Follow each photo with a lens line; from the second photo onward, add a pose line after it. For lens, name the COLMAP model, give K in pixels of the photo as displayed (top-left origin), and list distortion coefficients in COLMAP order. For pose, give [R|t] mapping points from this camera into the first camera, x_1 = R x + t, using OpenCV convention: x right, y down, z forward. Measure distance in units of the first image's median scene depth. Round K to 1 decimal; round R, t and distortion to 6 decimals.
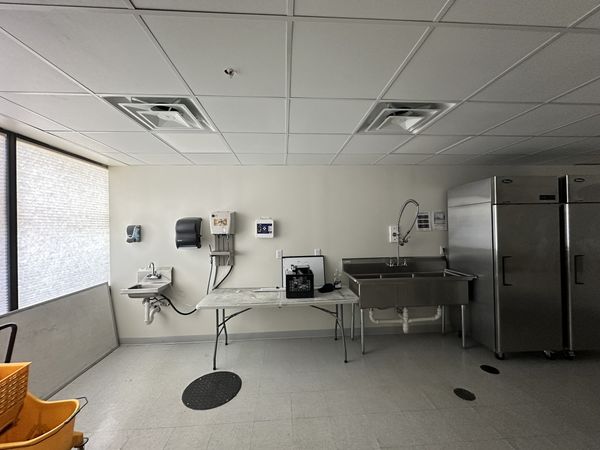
lens RADIAL K [[239.2, 0, 301.3], [0, 239.2, 225.0], [0, 0, 1]] dist [-0.001782, 0.001025]
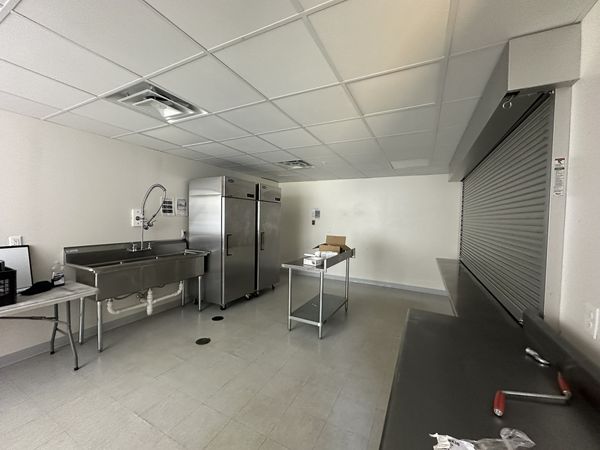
lens RADIAL K [[239.2, 0, 299.4], [0, 239.2, 225.1], [0, 0, 1]] dist [-0.001782, 0.001025]
pose [[0.514969, 0.001650, 0.857207, -0.118367], [-0.033967, 0.999252, 0.018482, 0.031737], [-0.856536, -0.038634, 0.514640, -0.062505]]
